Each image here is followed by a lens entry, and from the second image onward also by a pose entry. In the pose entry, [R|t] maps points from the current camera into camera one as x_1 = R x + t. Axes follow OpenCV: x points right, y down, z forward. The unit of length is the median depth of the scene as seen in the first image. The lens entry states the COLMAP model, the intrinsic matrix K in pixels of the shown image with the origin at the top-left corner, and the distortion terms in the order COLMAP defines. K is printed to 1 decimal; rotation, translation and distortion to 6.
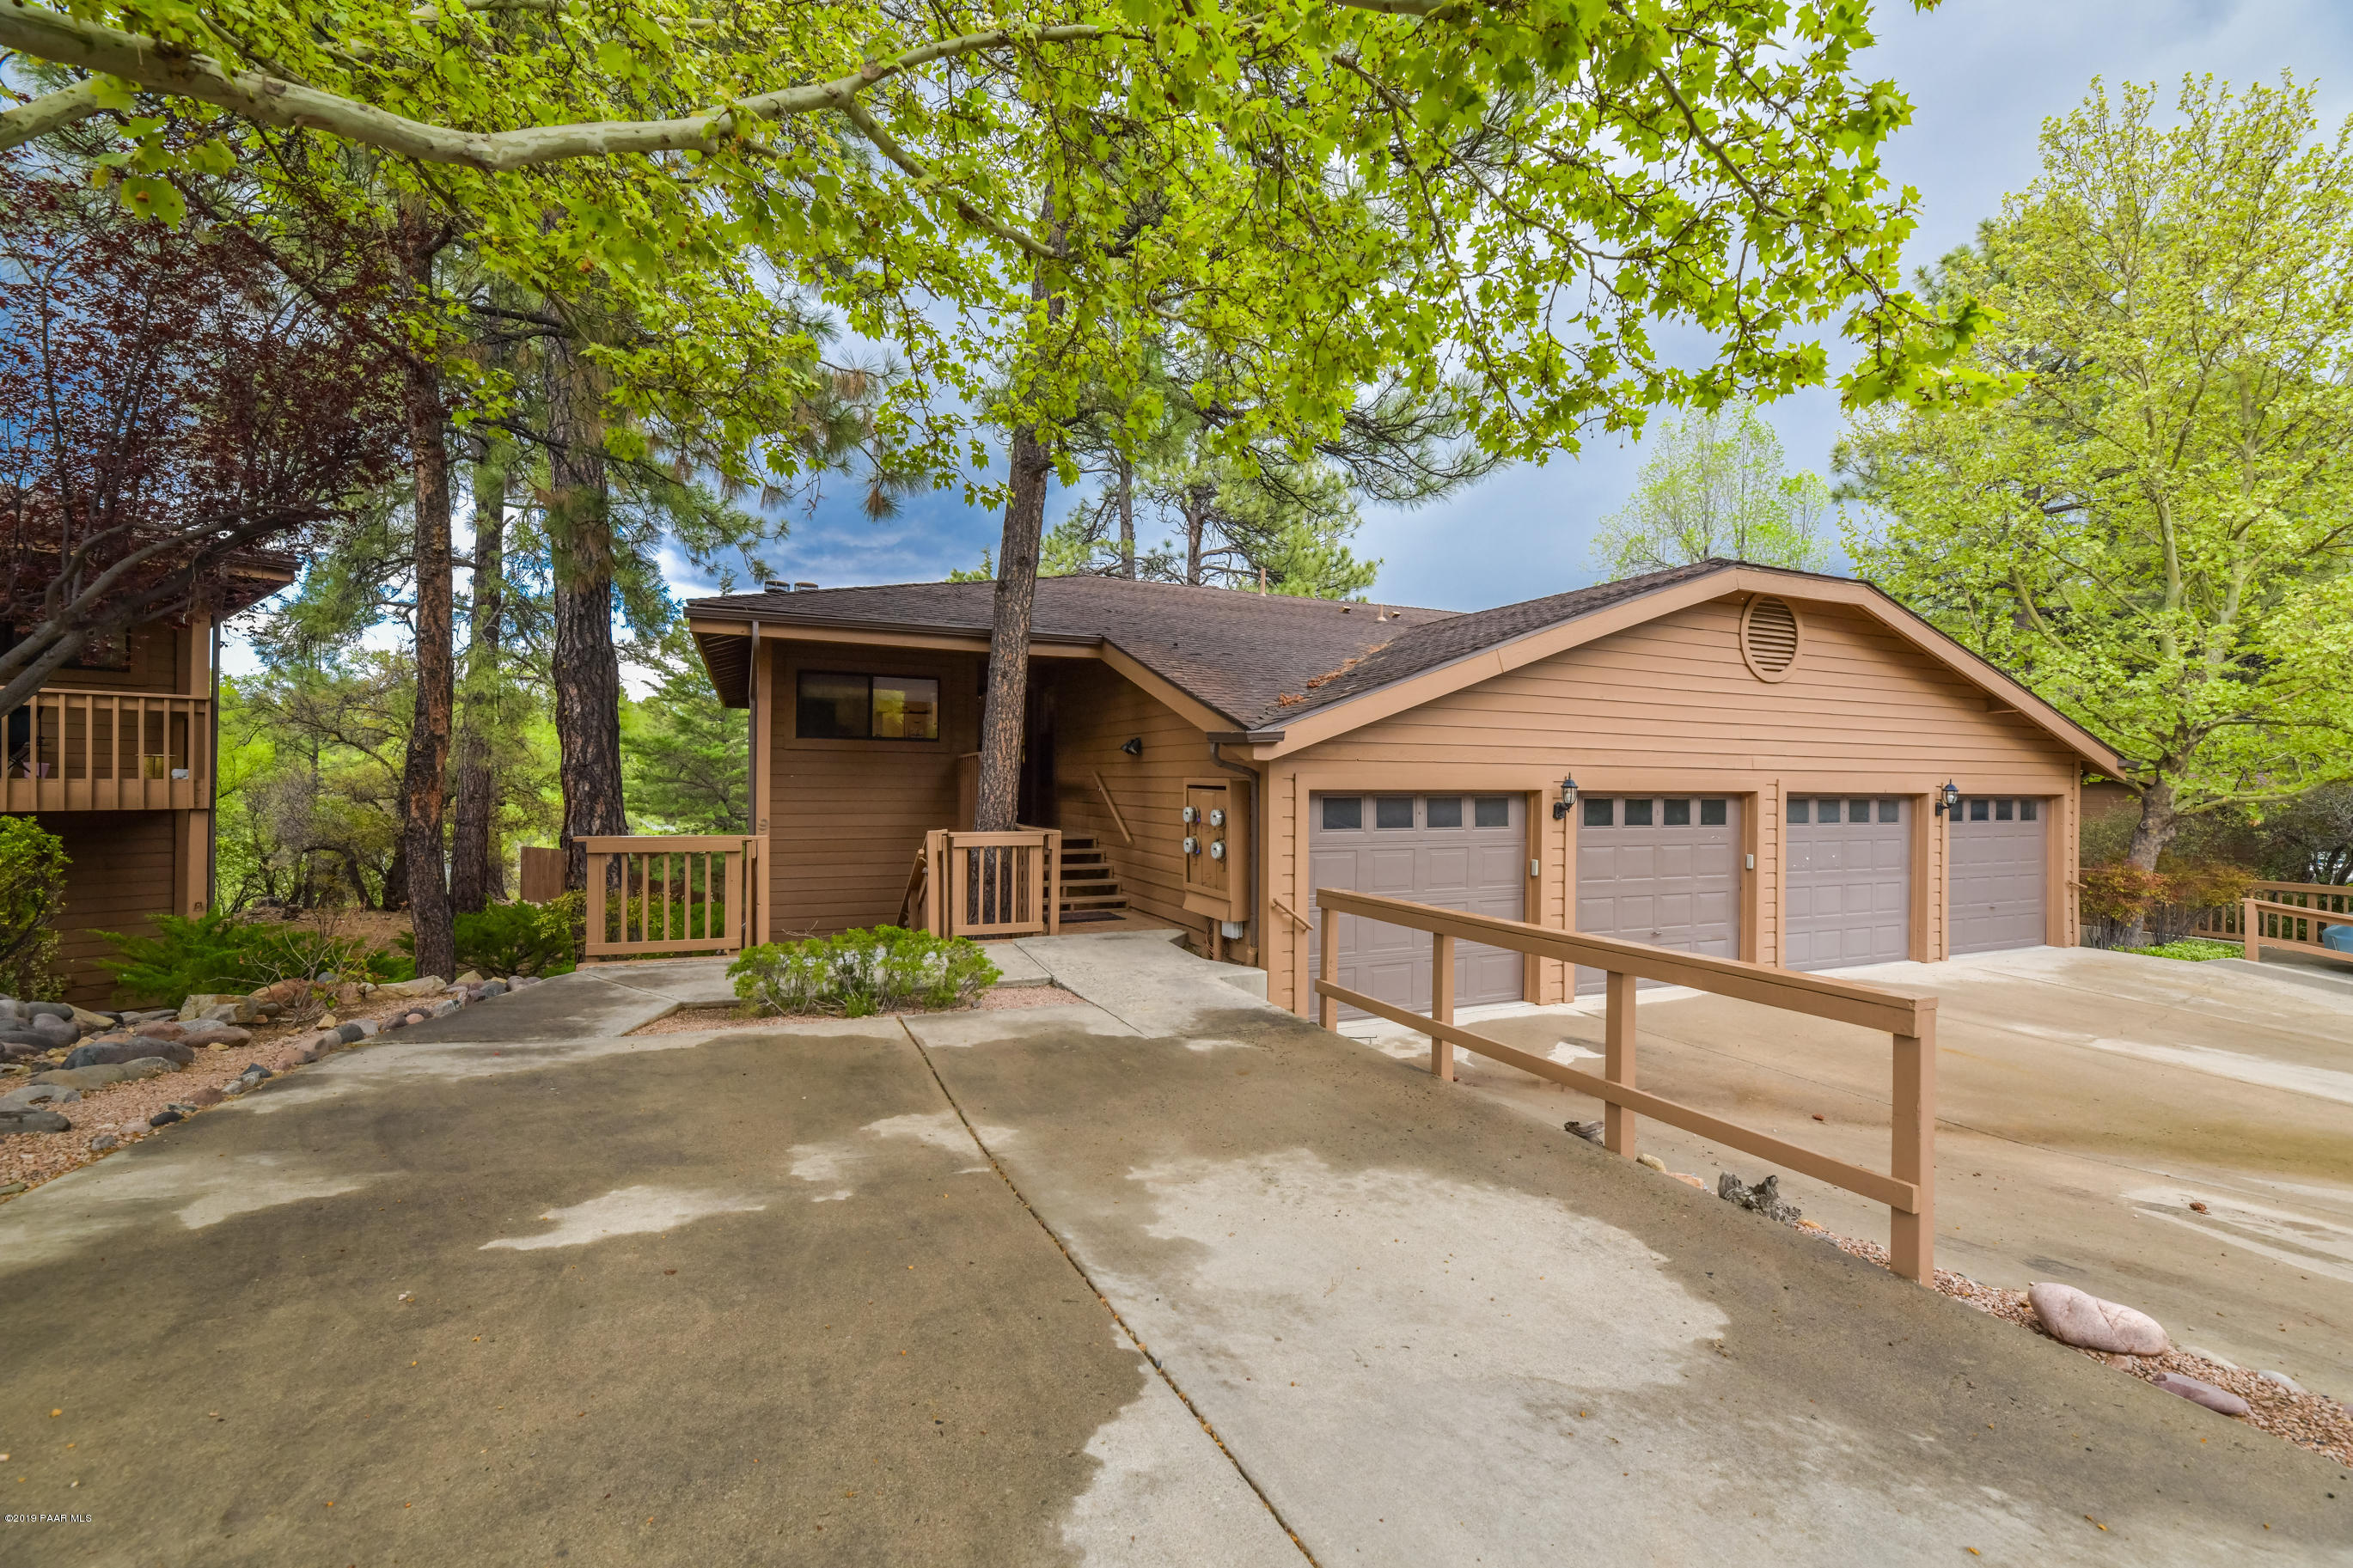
lens RADIAL K [[939.5, 0, 1176.5], [0, 939.5, 784.0], [0, 0, 1]] dist [0.007412, -0.000204]
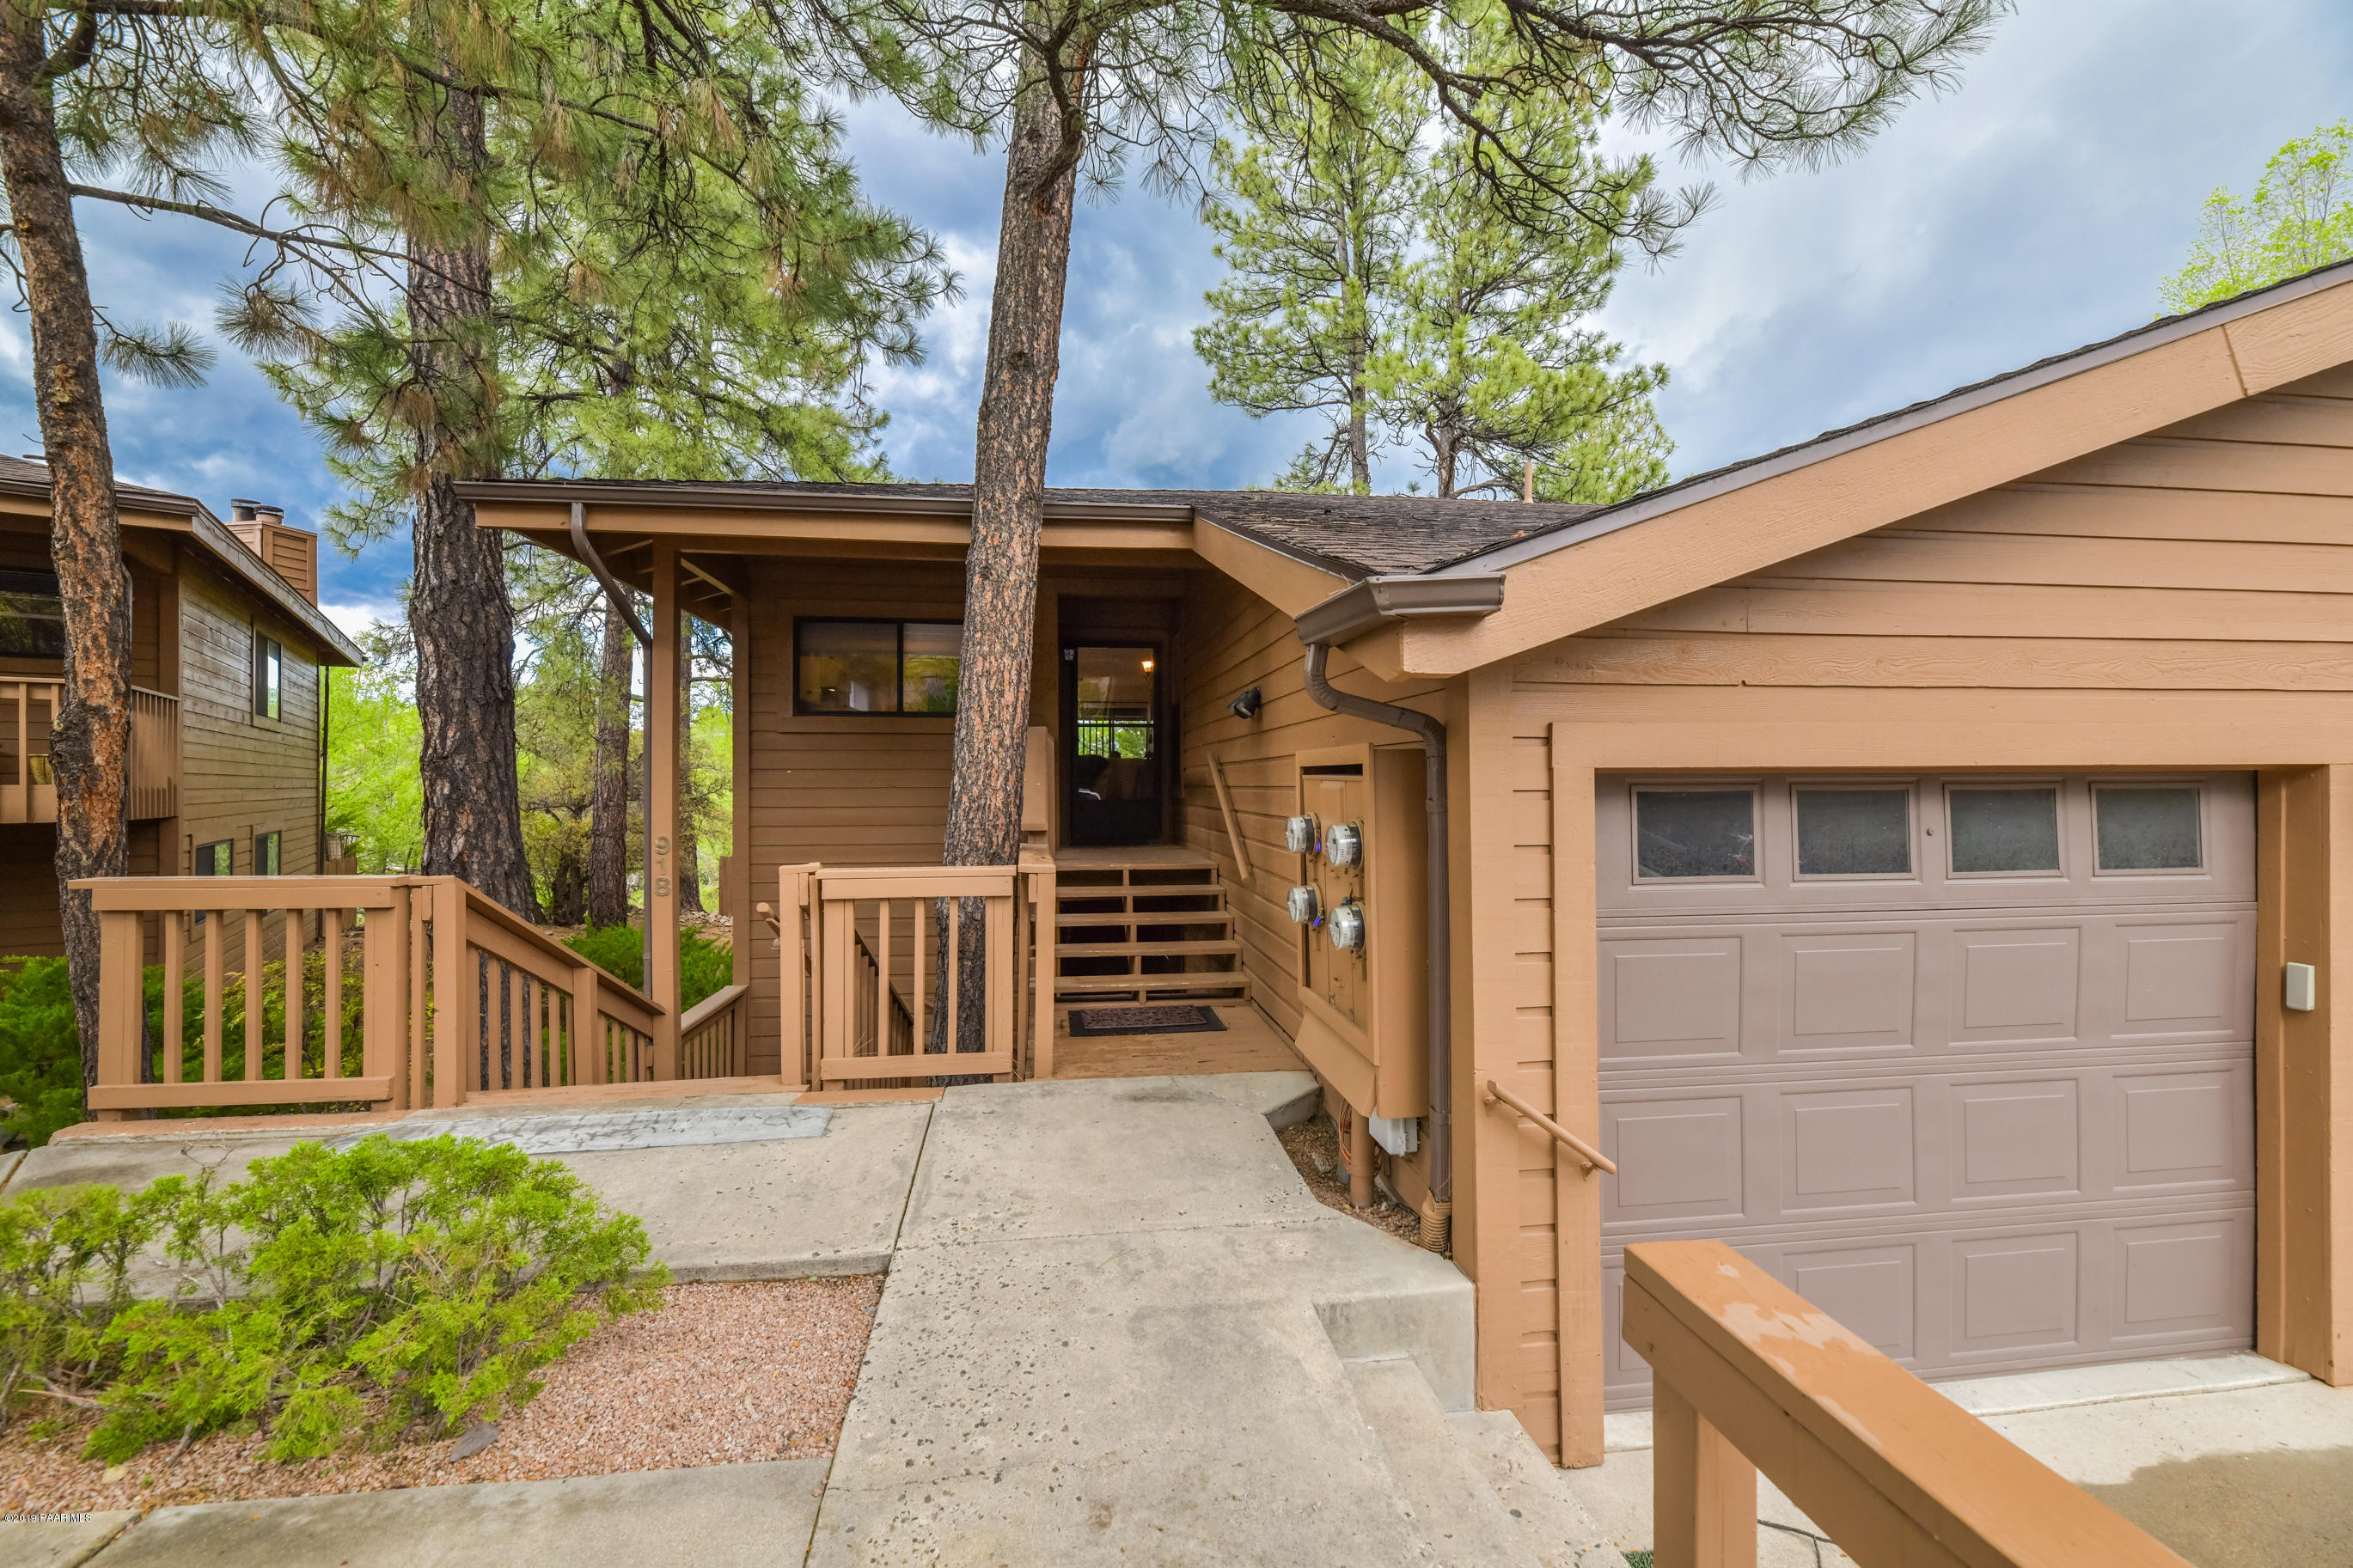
lens RADIAL K [[980.1, 0, 1171.0], [0, 980.1, 778.0], [0, 0, 1]] dist [0.008295, -0.000076]
pose [[0.960968, -0.013514, -0.276330, 0.090991], [0.010629, 0.999872, -0.011938, 0.012539], [0.276456, 0.008535, 0.960989, 0.609114]]
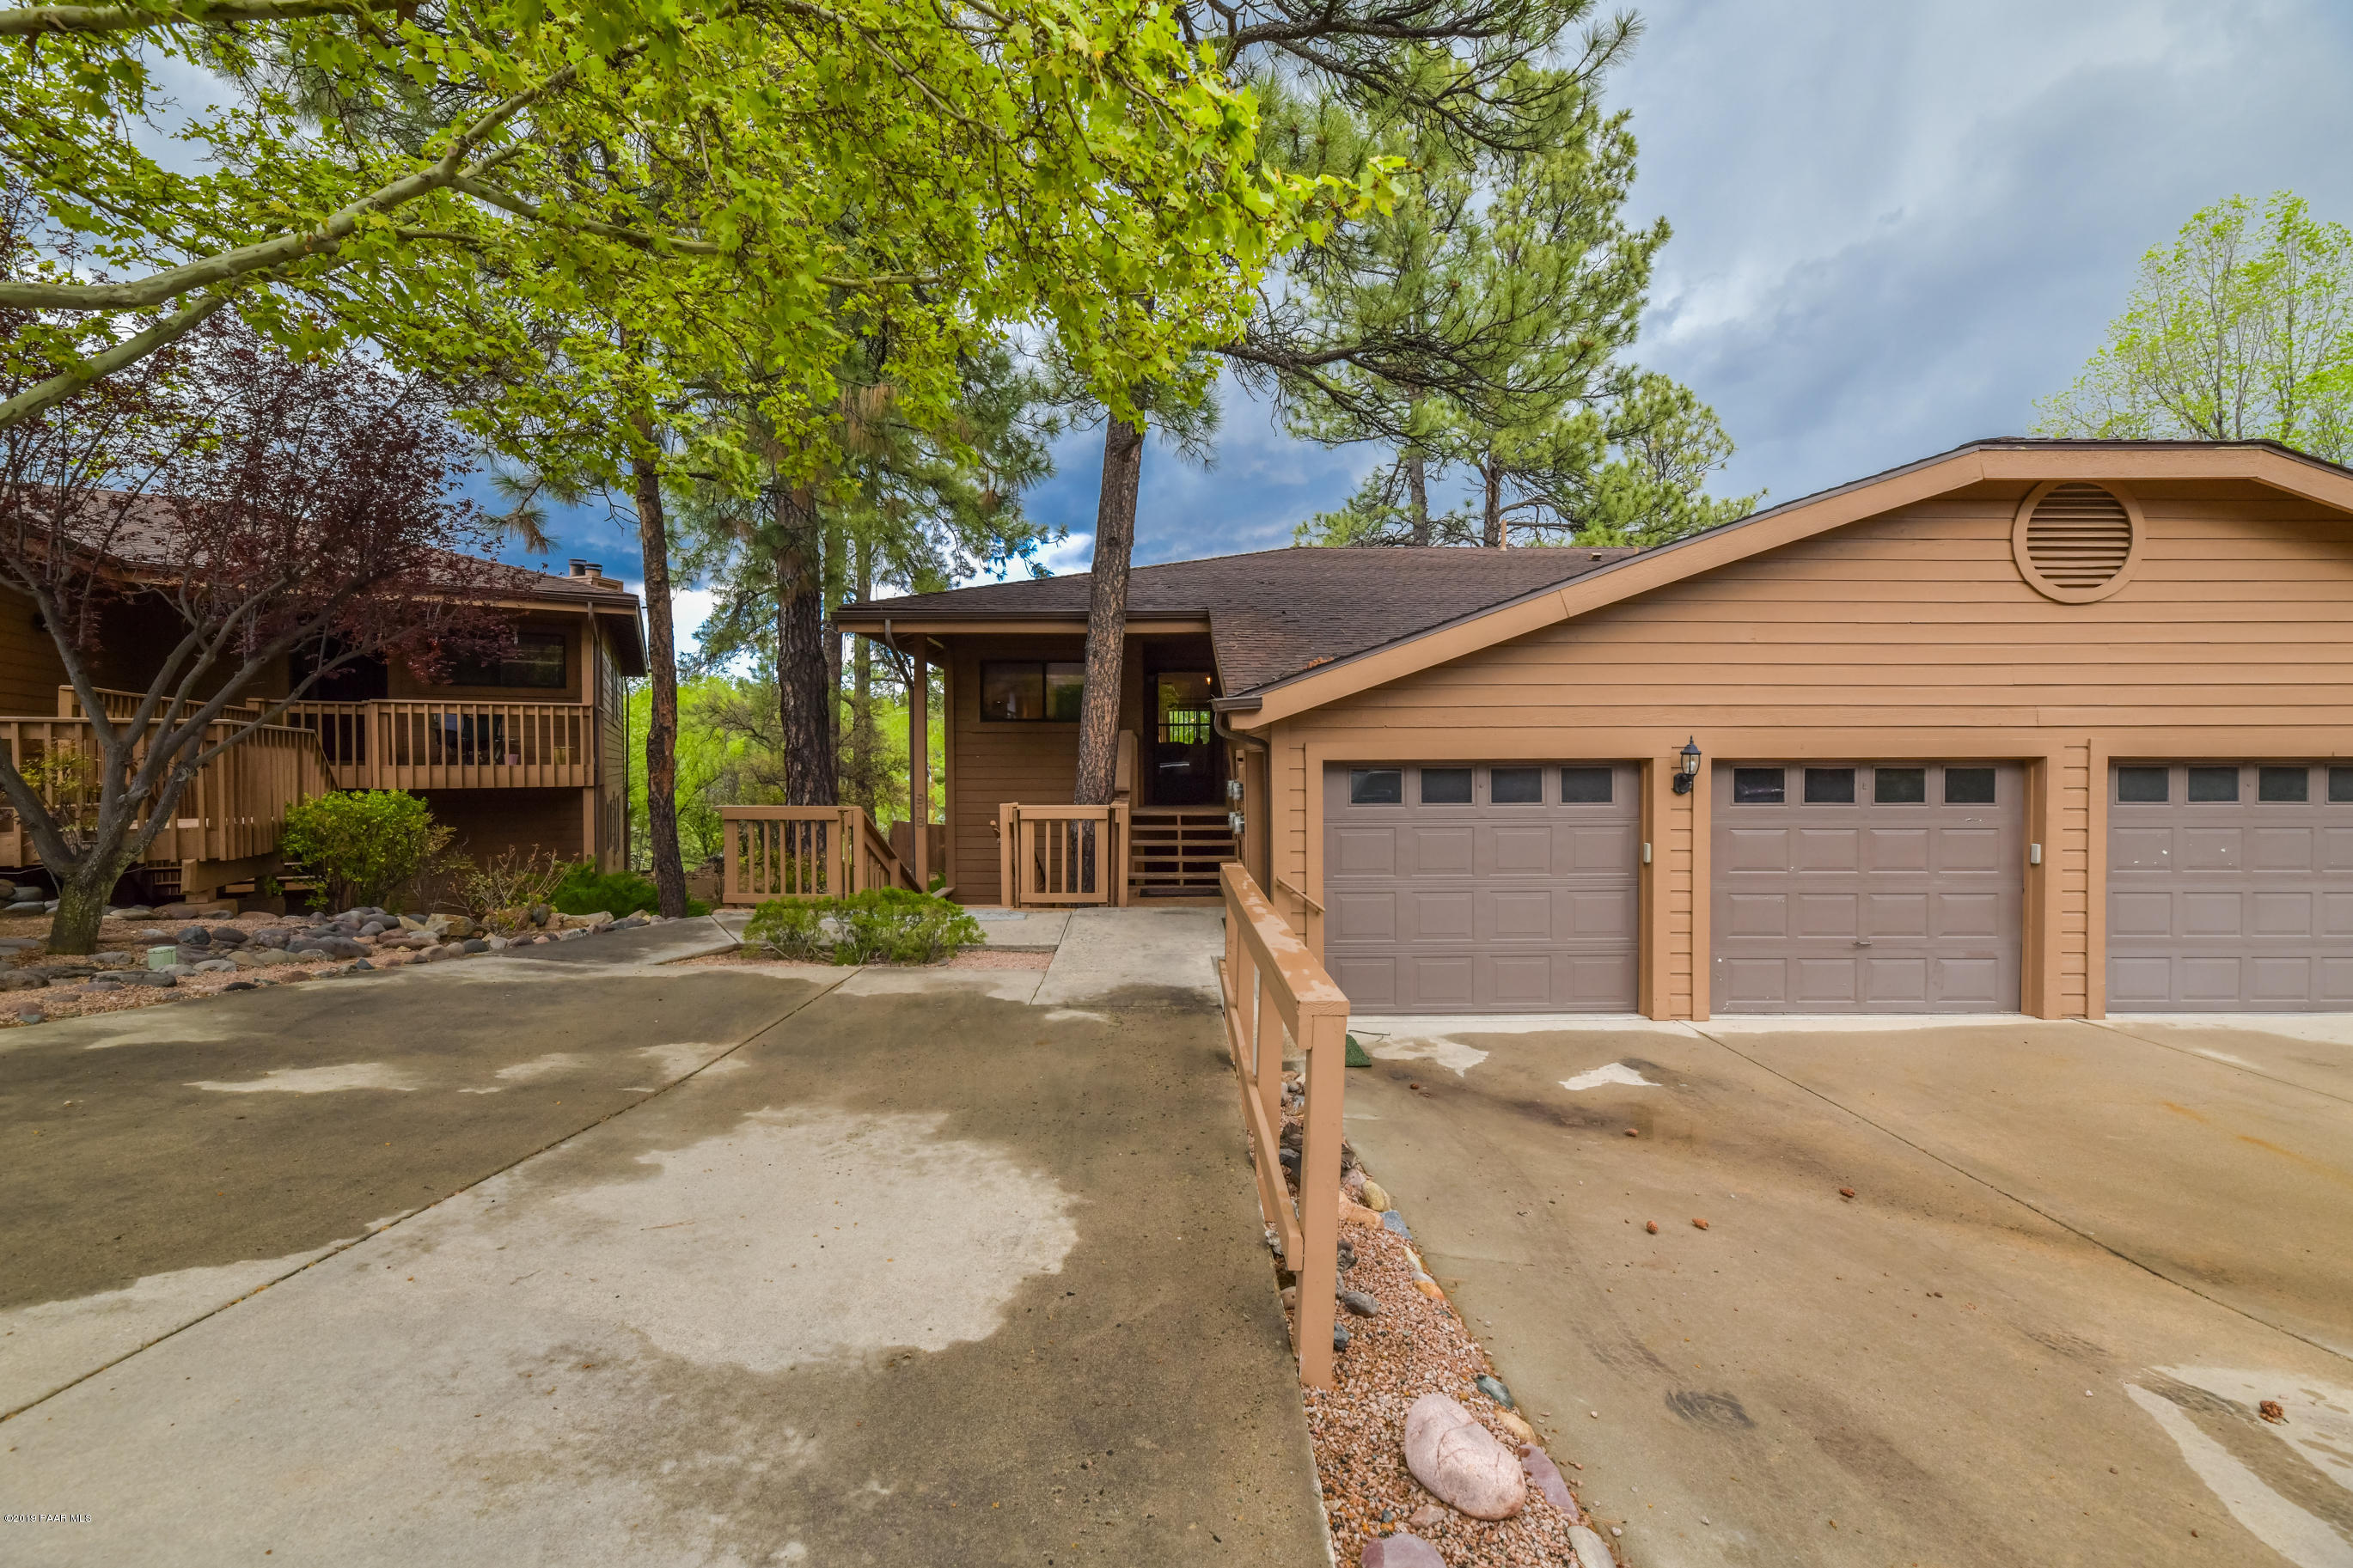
lens RADIAL K [[947.0, 0, 1166.9], [0, 947.0, 779.1], [0, 0, 1]] dist [0.012019, -0.003380]
pose [[0.920719, -0.005410, -0.390189, 0.367475], [0.010606, 0.999881, 0.011164, 0.012668], [0.390083, -0.014417, 0.920667, 0.086454]]
